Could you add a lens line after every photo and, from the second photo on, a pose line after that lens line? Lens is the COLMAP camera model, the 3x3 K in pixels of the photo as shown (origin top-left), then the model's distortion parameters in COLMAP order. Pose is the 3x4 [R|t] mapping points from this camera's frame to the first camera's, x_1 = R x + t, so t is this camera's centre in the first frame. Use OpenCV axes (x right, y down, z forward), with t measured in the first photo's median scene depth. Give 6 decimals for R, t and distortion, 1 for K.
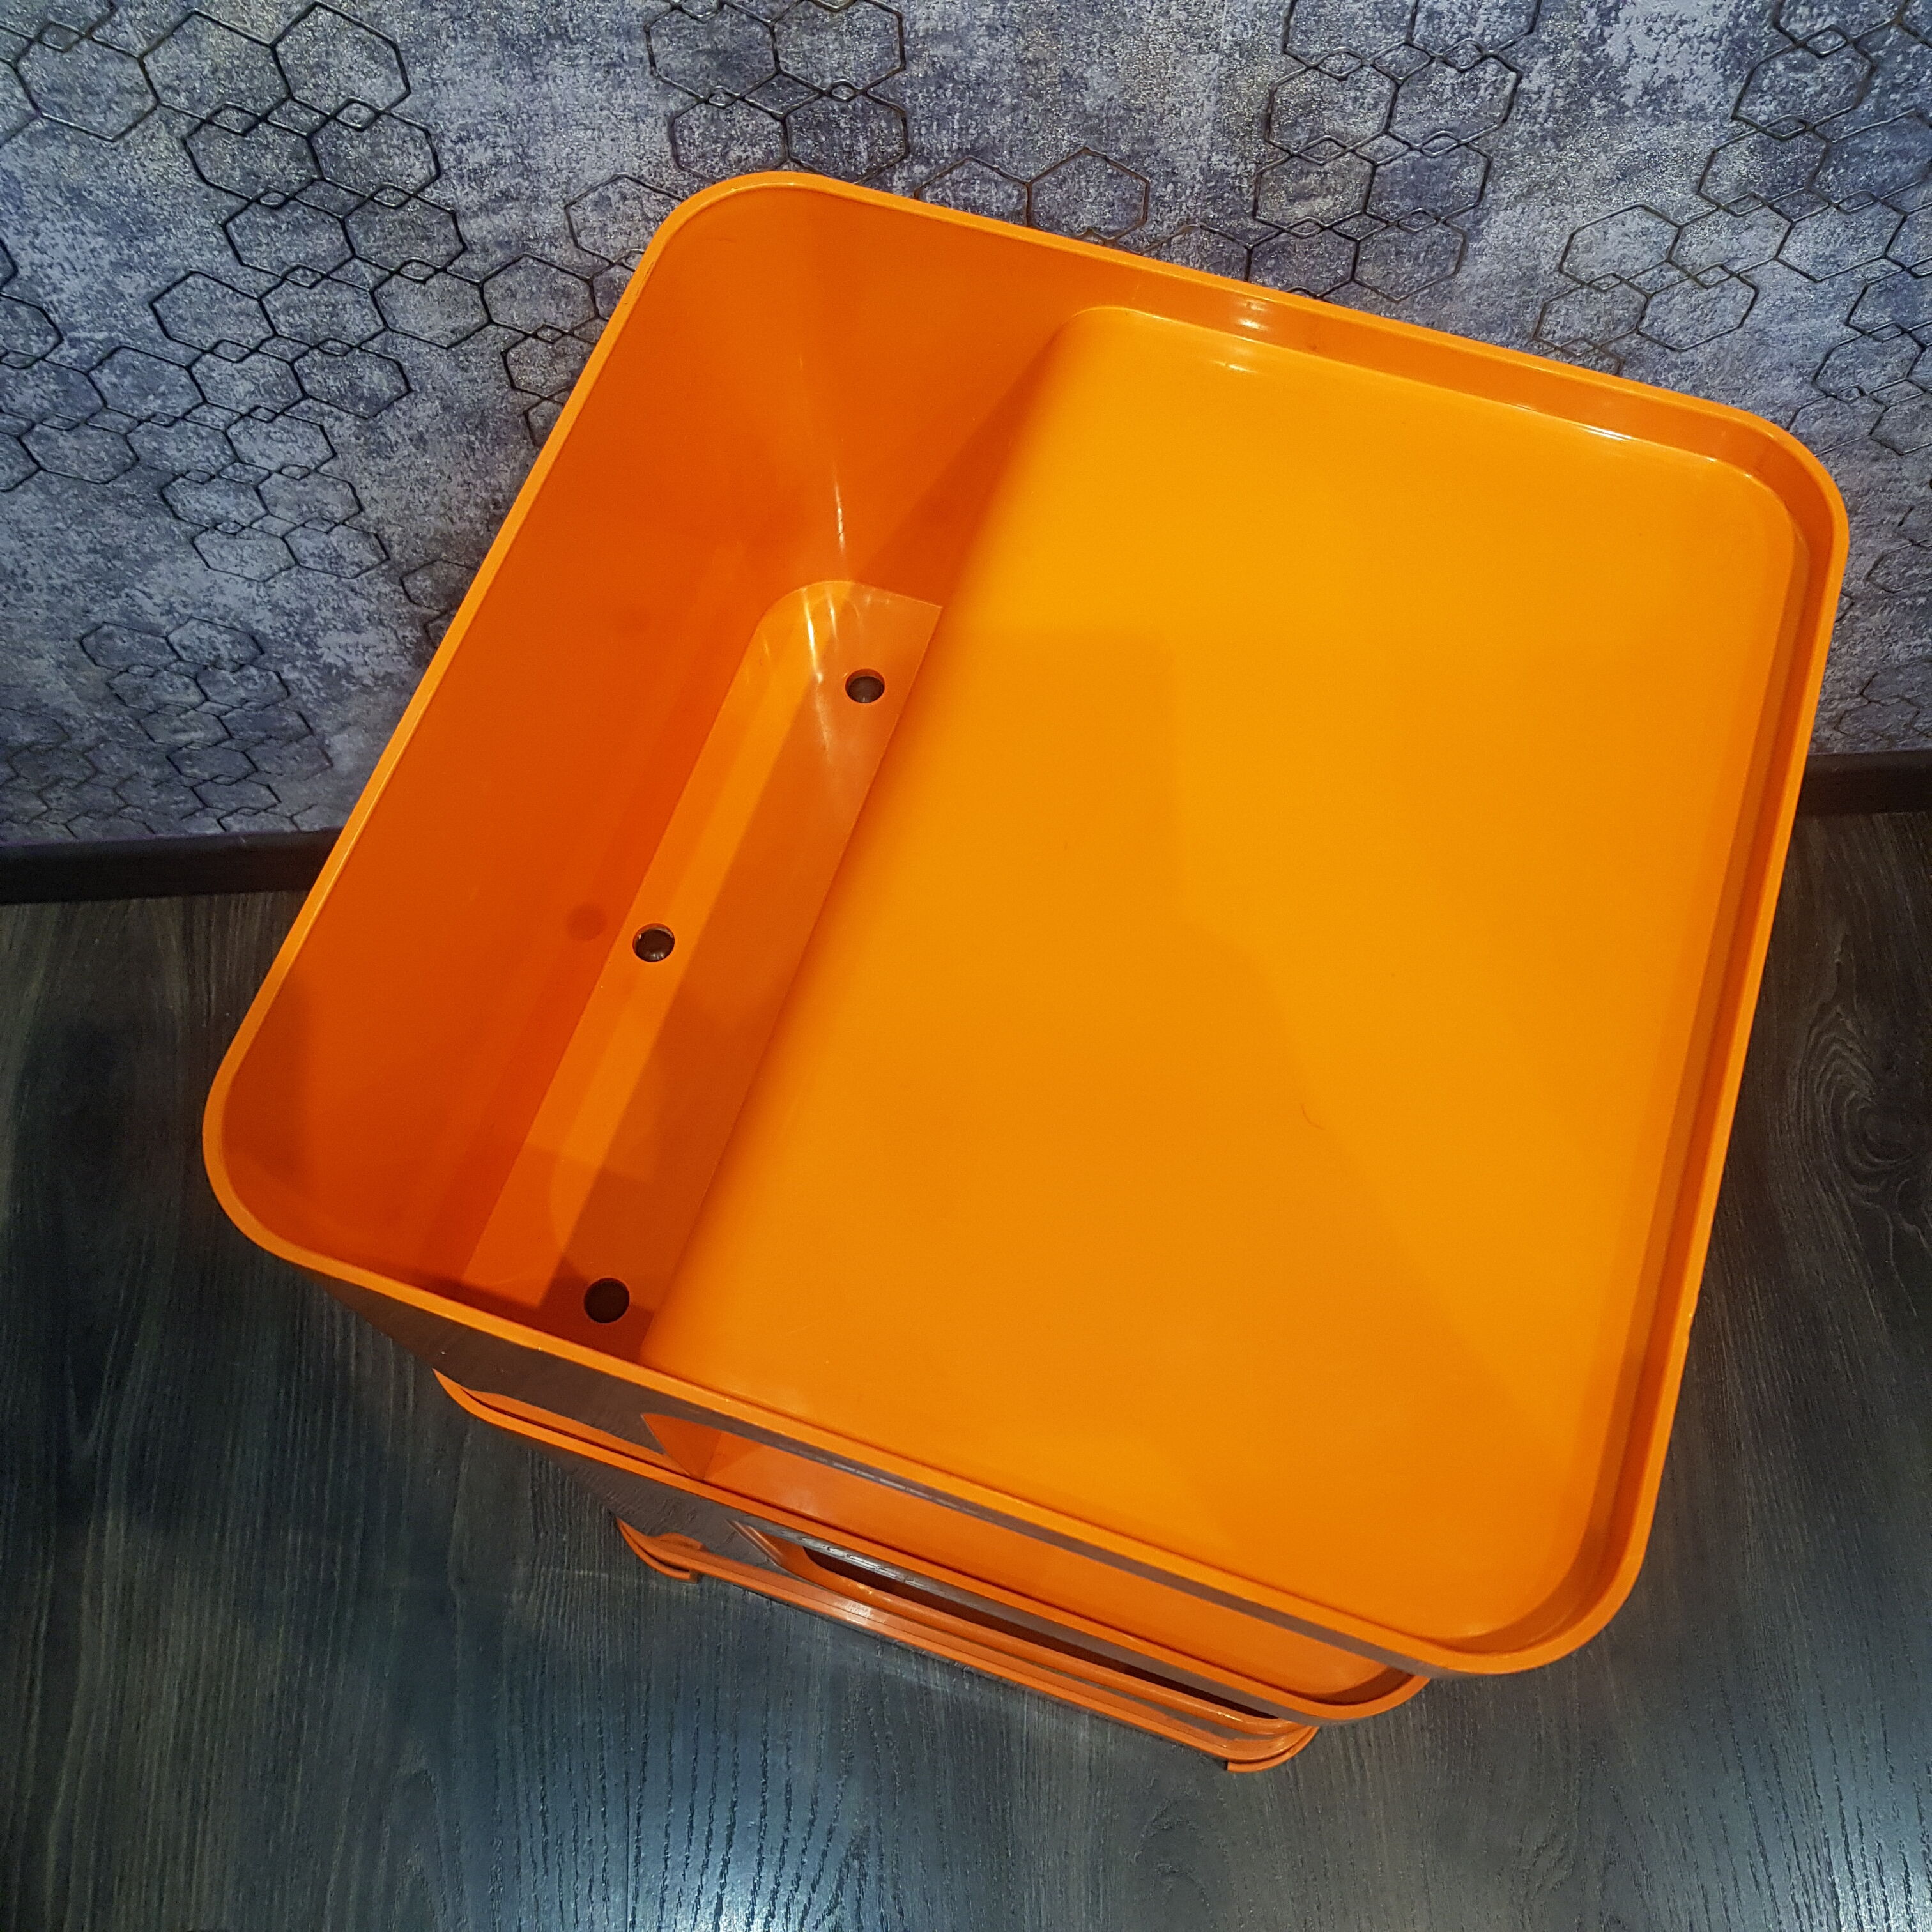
lens RADIAL K [[2038.9, 0, 966.8], [0, 2038.9, 930.0], [0, 0, 1]] dist [0.016628, -0.049414]
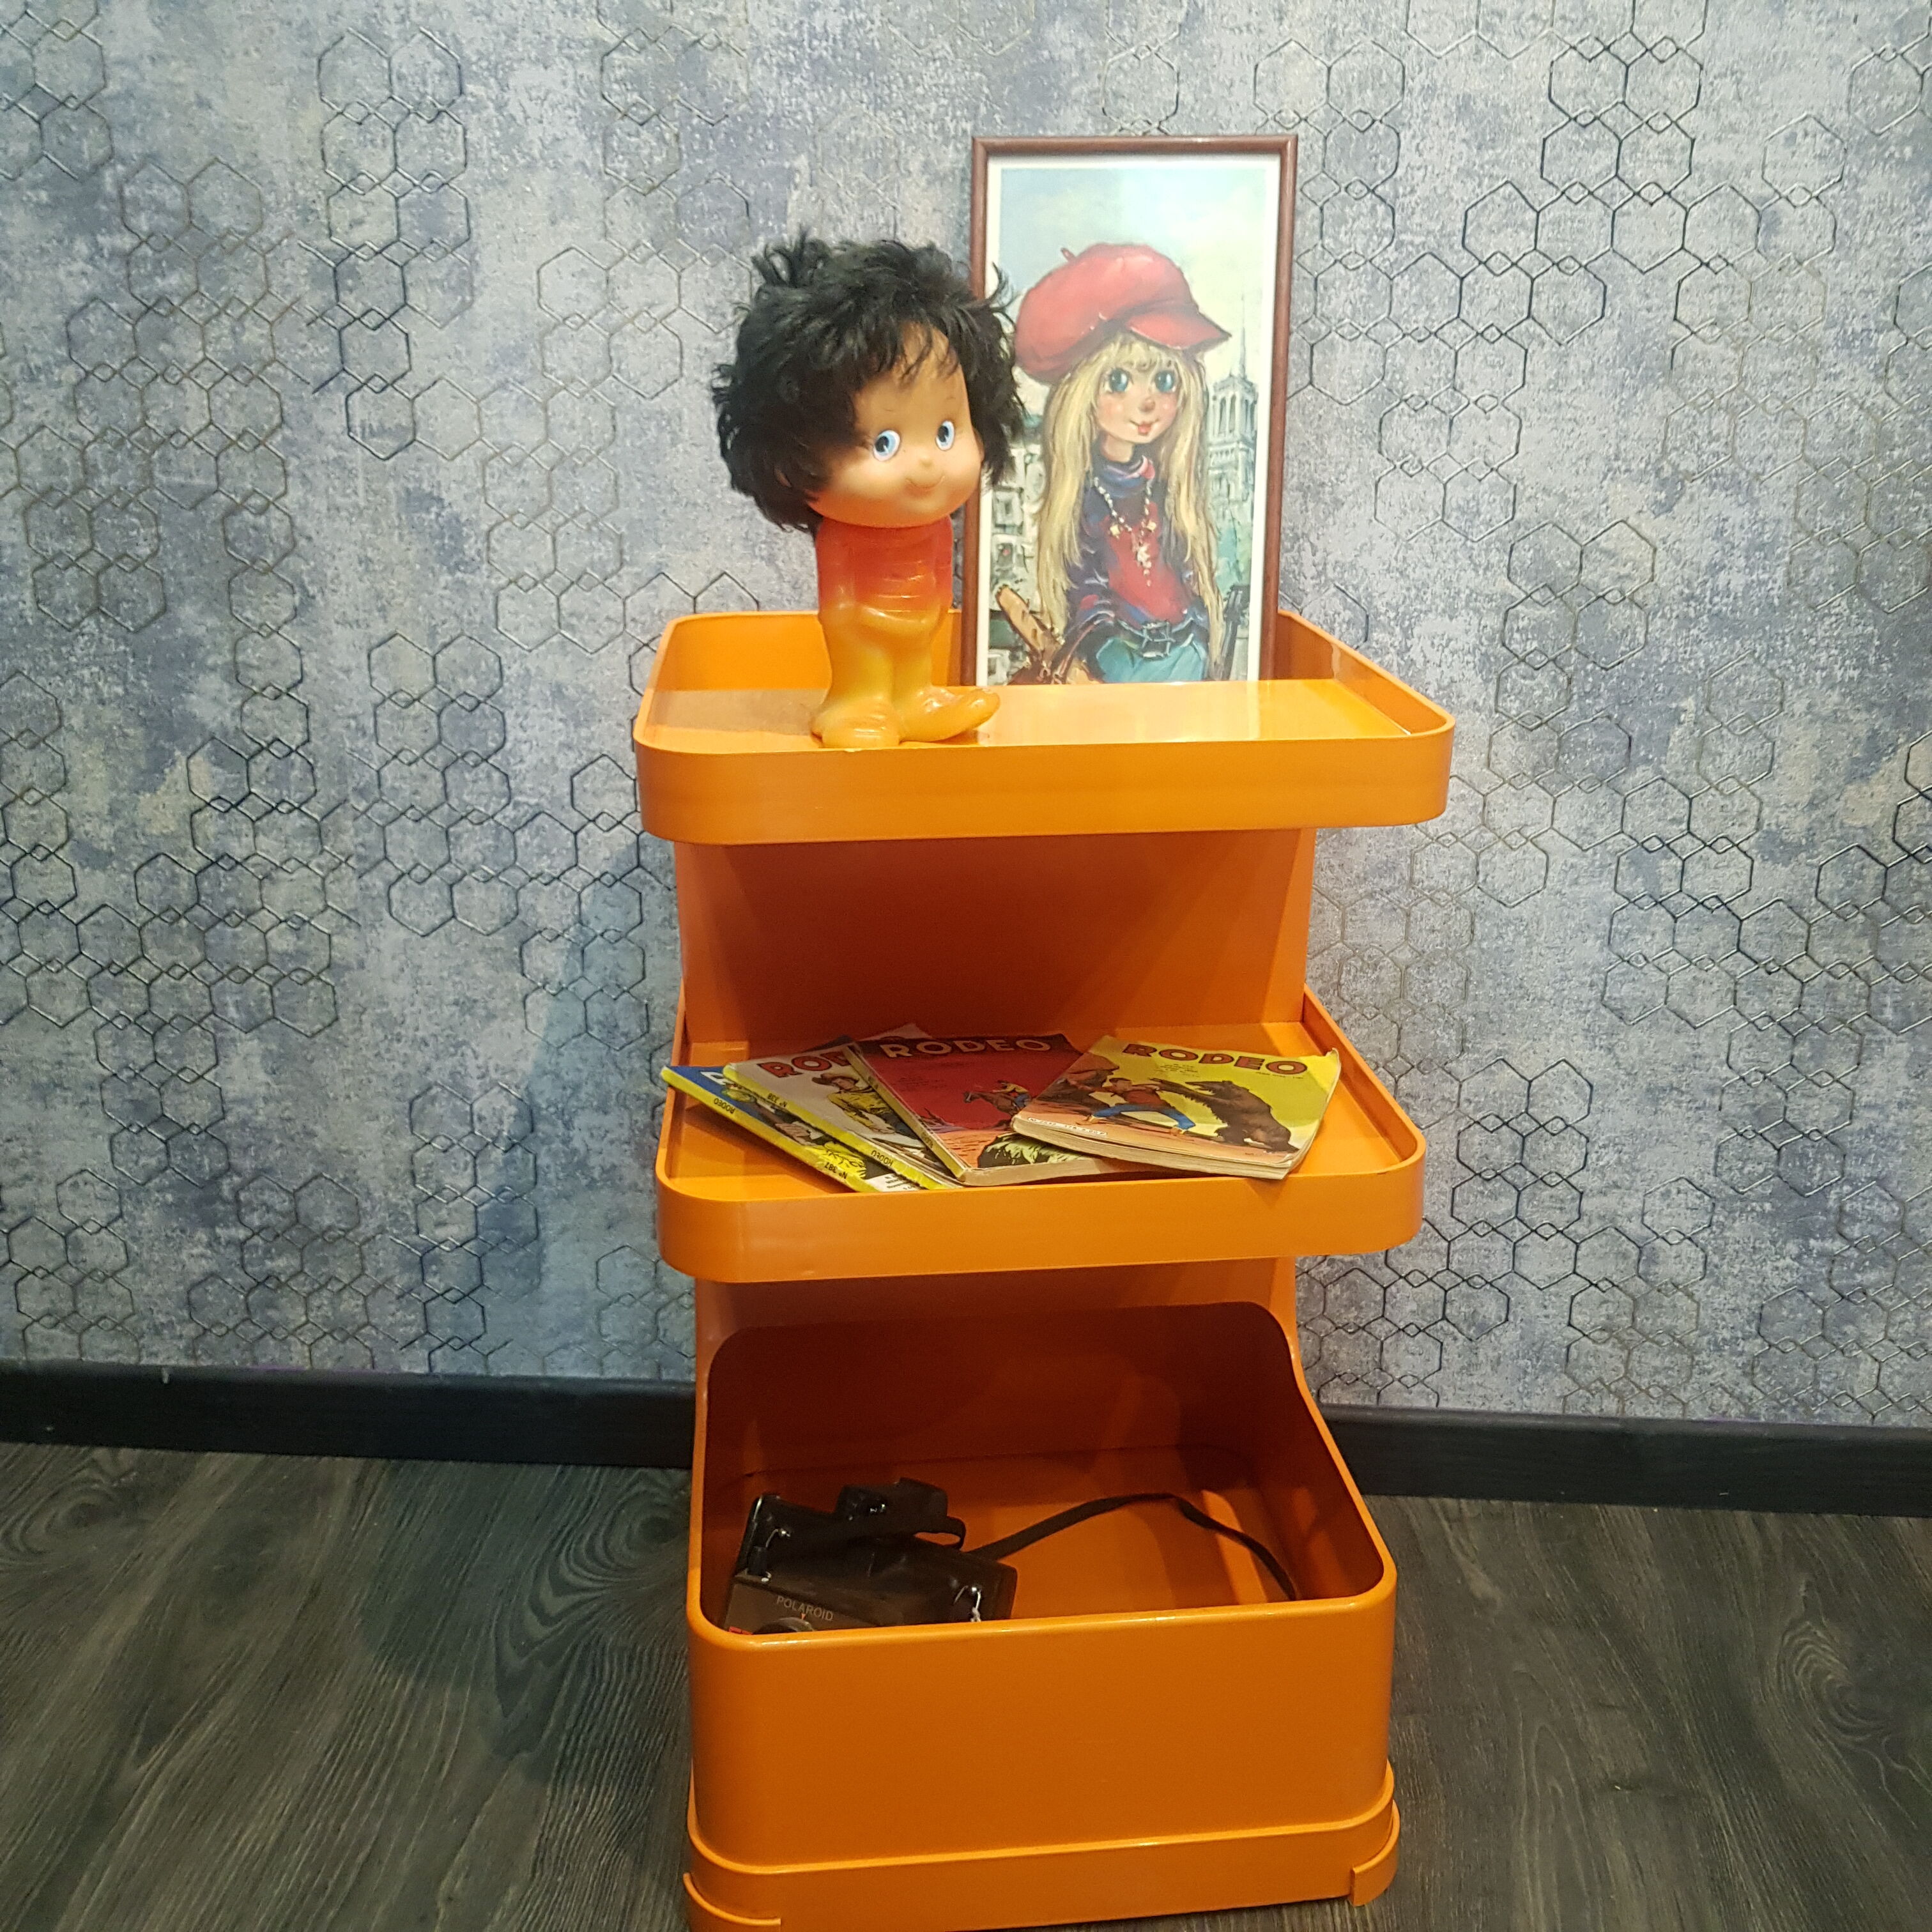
lens RADIAL K [[2013.2, 0, 1001.7], [0, 2013.2, 918.5], [0, 0, 1]] dist [0.114194, -0.286946]
pose [[0.994175, 0.056075, -0.092041, 0.113455], [-0.106251, 0.653143, -0.749743, 0.960480], [0.018074, 0.755156, 0.655296, -0.006774]]
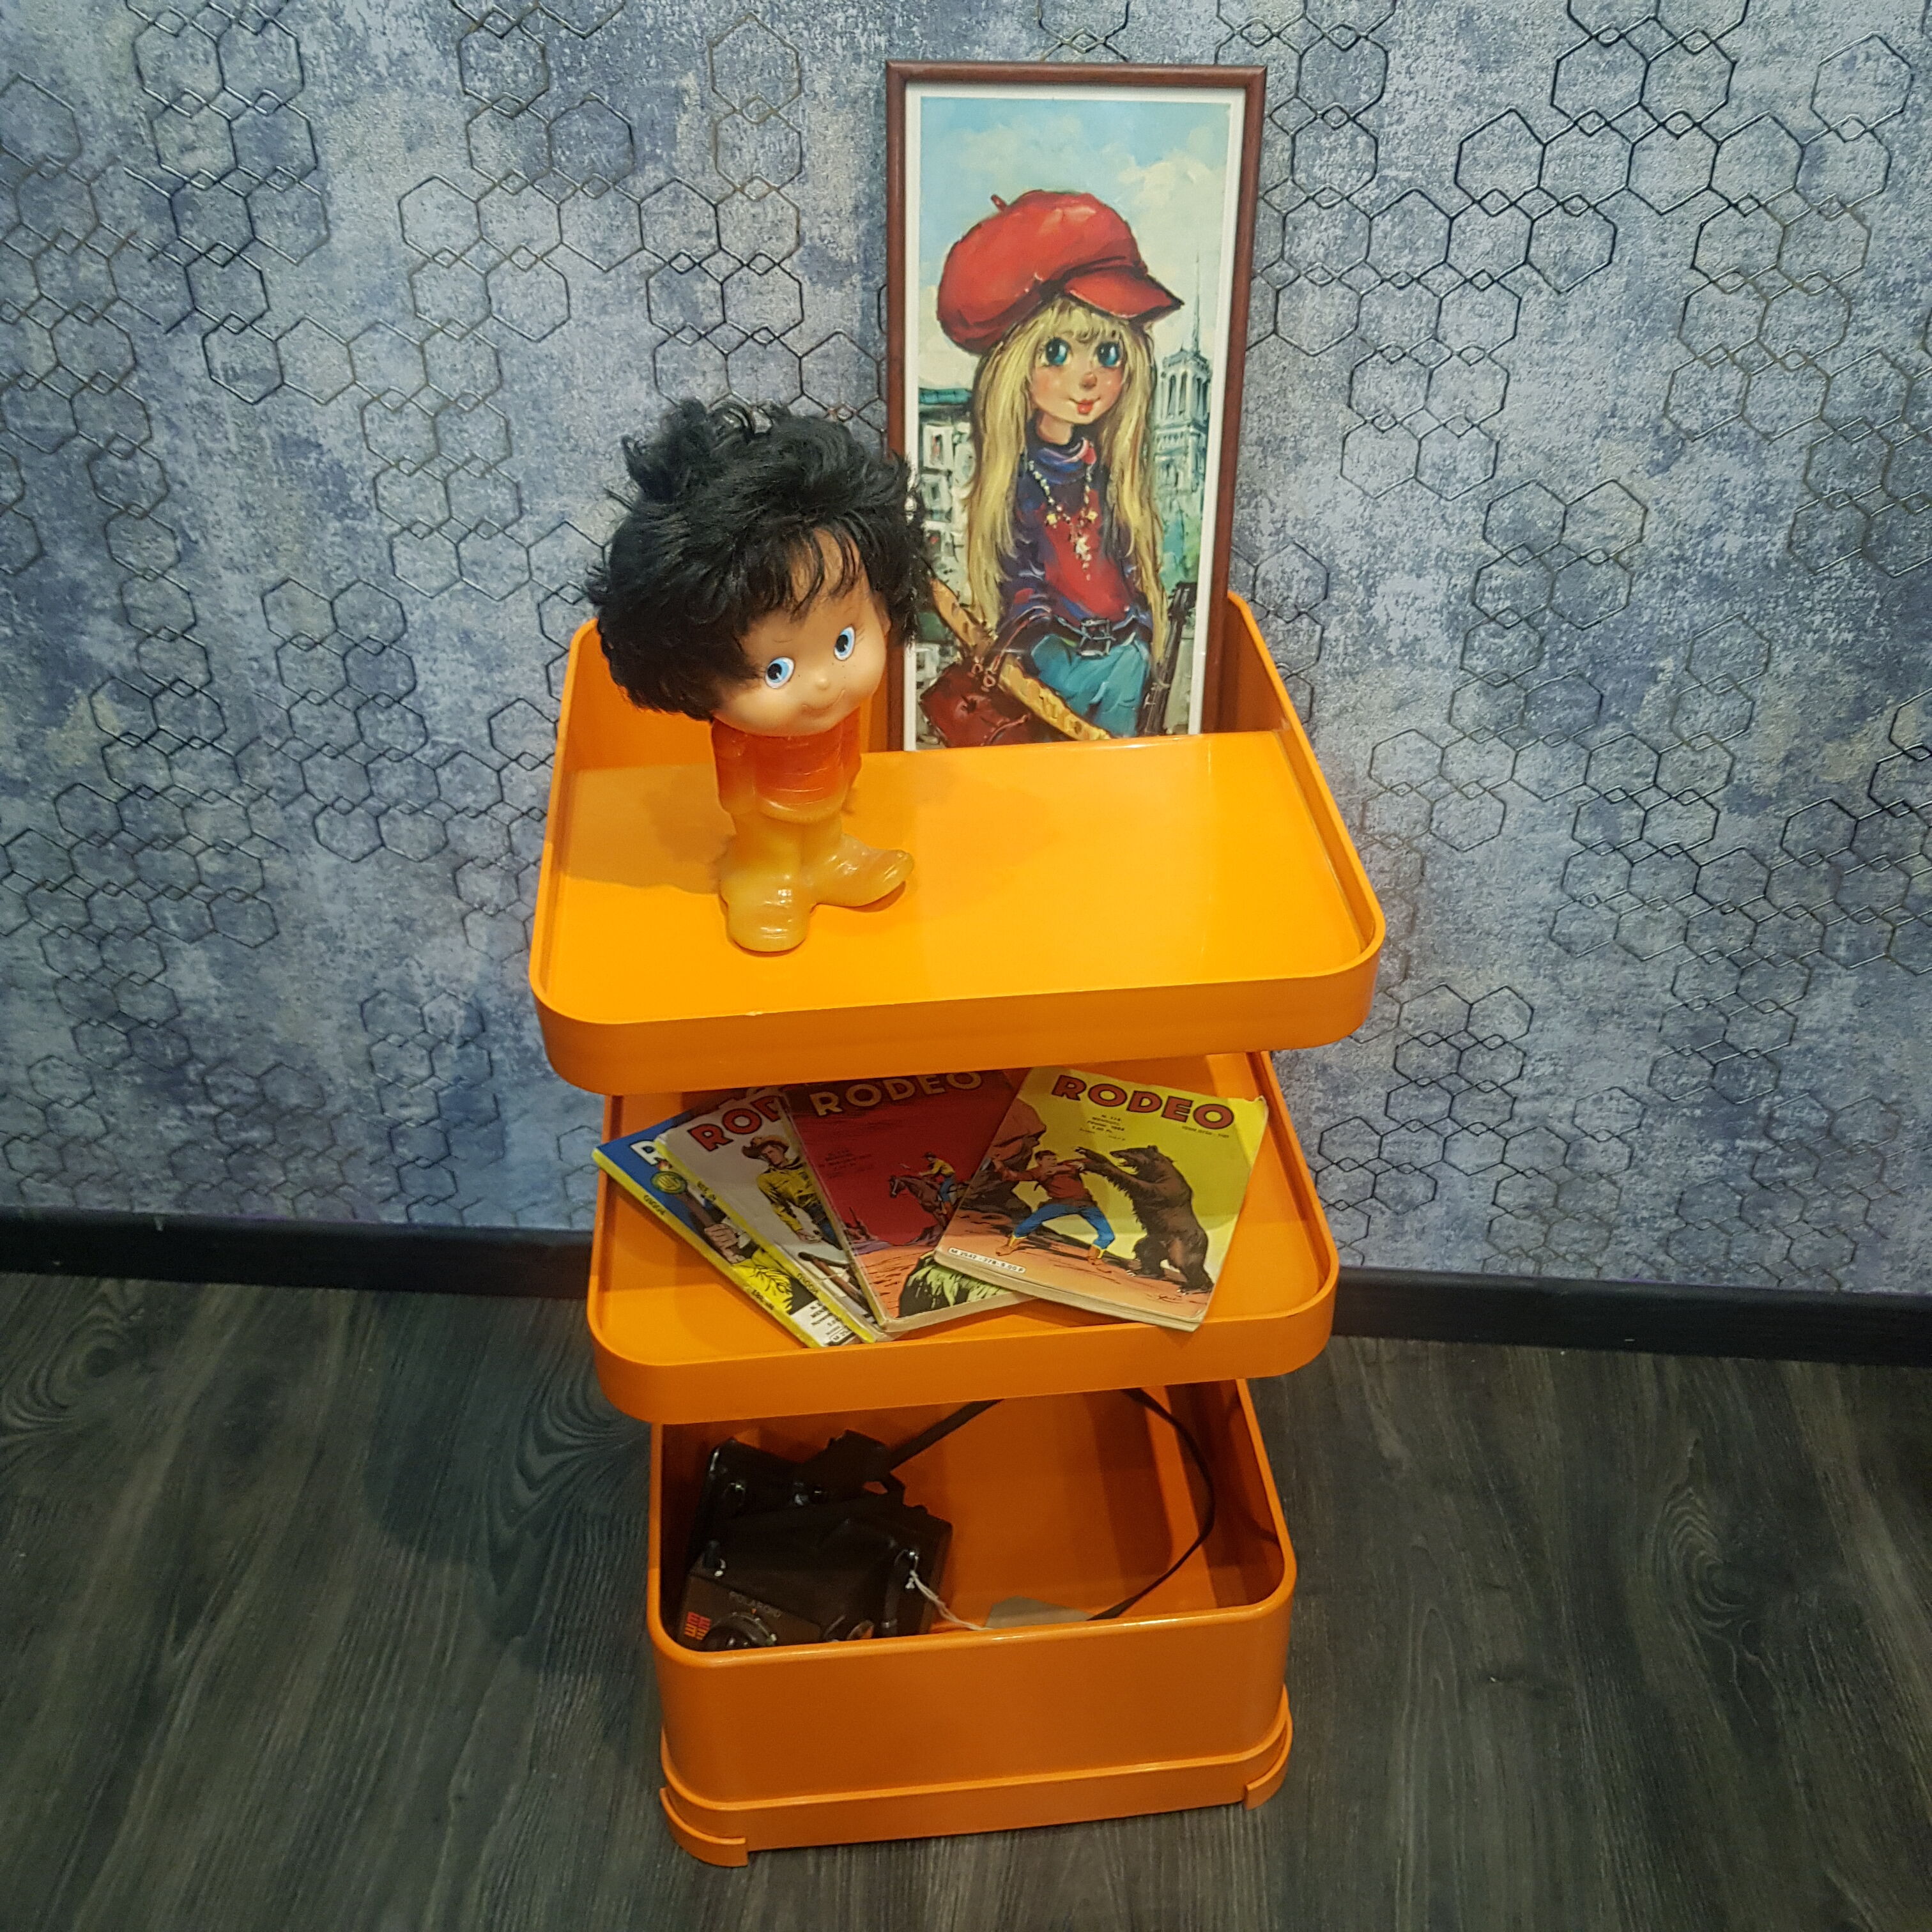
lens RADIAL K [[2016.0, 0, 959.8], [0, 2016.0, 963.2], [0, 0, 1]] dist [0.124899, -0.317220]
pose [[0.992845, 0.080902, -0.087822, 0.125820], [-0.113668, 0.865623, -0.487622, 0.586615], [0.036571, 0.494116, 0.868626, -0.284378]]
